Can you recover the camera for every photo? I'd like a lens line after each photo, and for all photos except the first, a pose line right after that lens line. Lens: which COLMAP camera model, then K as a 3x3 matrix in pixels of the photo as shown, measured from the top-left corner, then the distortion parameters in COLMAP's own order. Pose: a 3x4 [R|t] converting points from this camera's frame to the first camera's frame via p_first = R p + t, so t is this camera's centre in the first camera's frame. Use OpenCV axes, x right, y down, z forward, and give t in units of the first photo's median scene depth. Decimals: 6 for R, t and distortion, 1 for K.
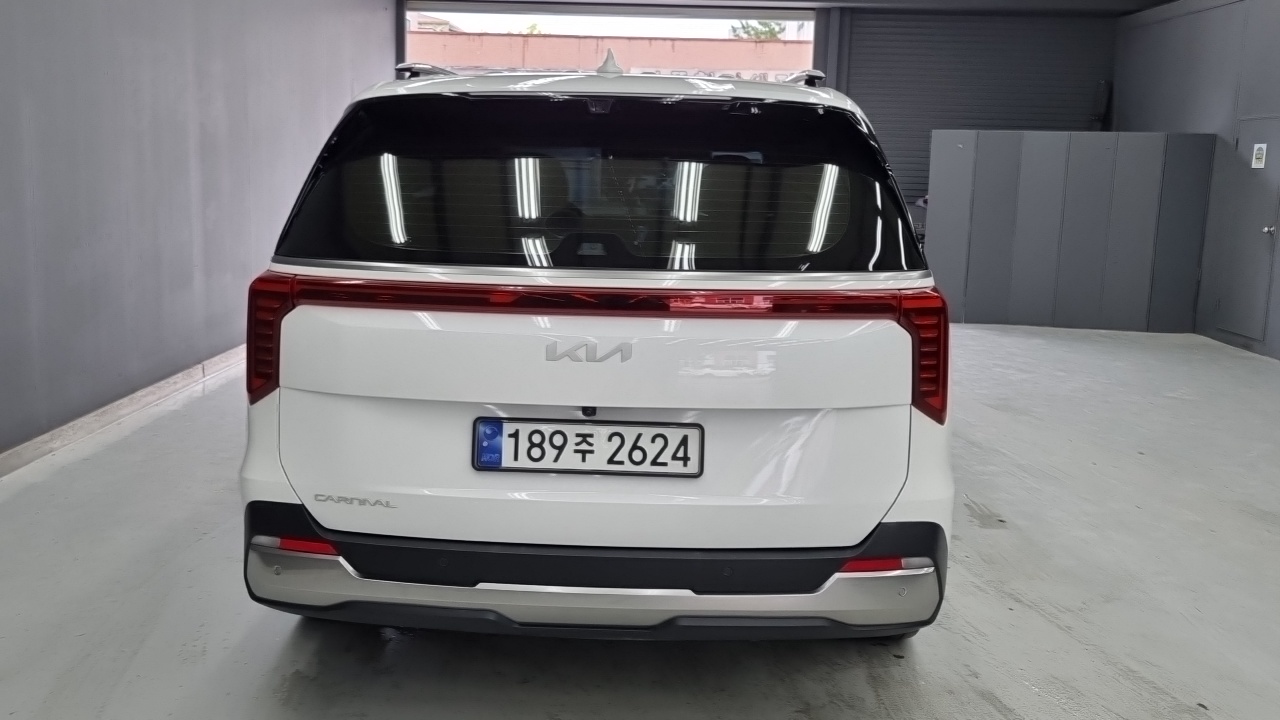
lens RADIAL K [[1219.1, 0, 639.9], [0, 1219.1, 355.8], [0, 0, 1]] dist [0.042203, 0.000000]
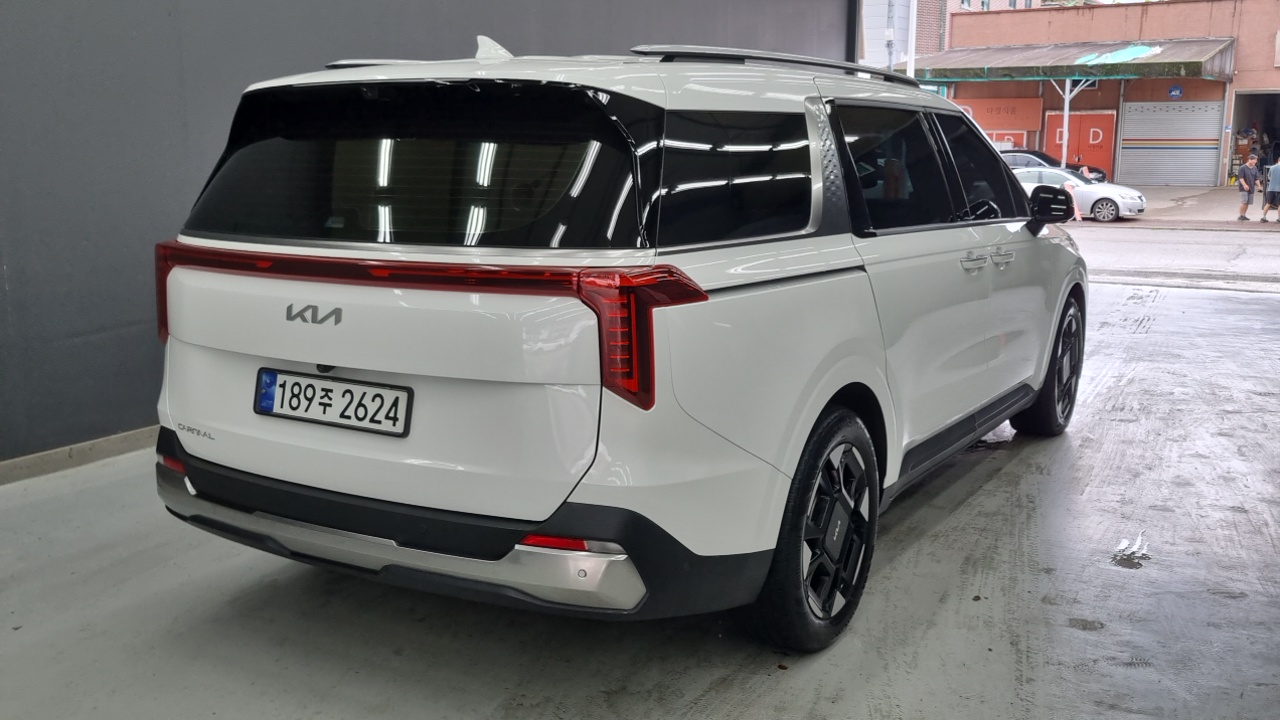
lens RADIAL K [[1219.1, 0, 638.2], [0, 1219.1, 365.8], [0, 0, 1]] dist [0.042203, 0.000000]
pose [[0.871986, 0.065769, -0.485092, 0.724113], [-0.062653, 0.997778, 0.022656, 0.000133], [0.485504, 0.010637, 0.874170, 0.160050]]
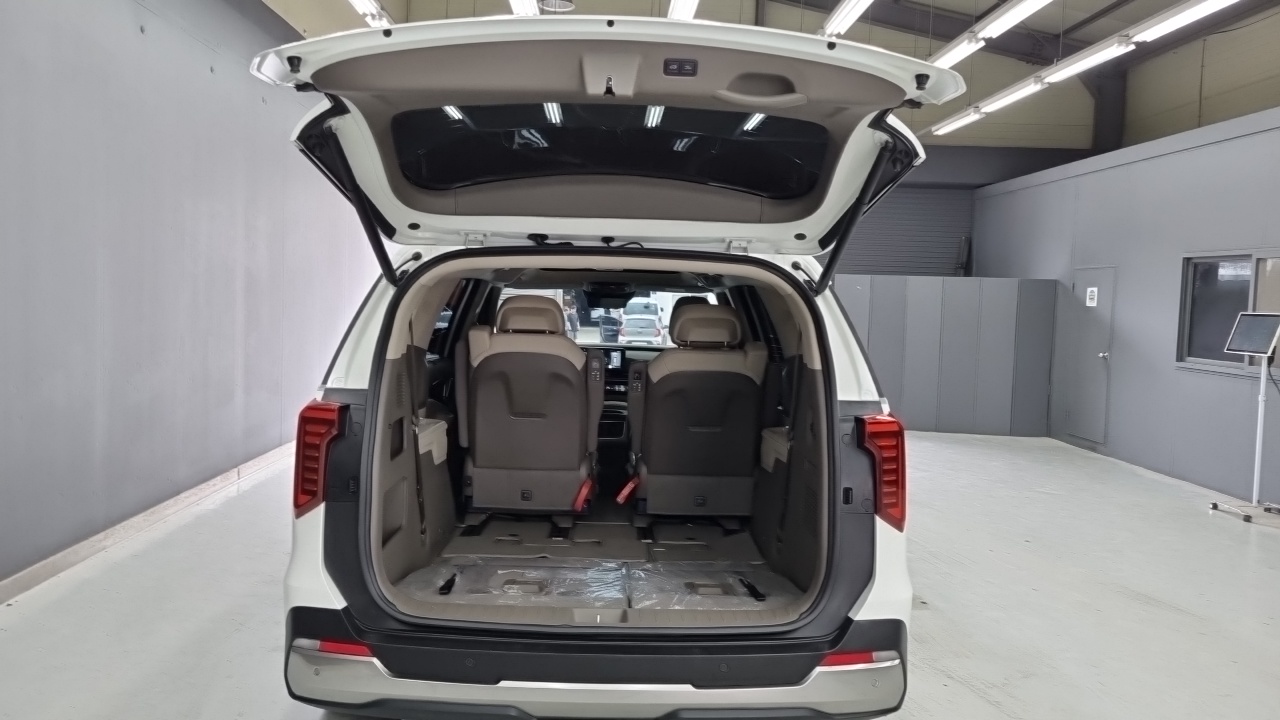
lens RADIAL K [[984.4, 0, 641.1], [0, 984.4, 355.1], [0, 0, 1]] dist [0.058993, -0.032425]
pose [[0.998898, 0.001793, 0.046907, -0.045332], [0.002827, 0.995159, -0.098233, -0.019707], [-0.046856, 0.098257, 0.994057, 0.063857]]
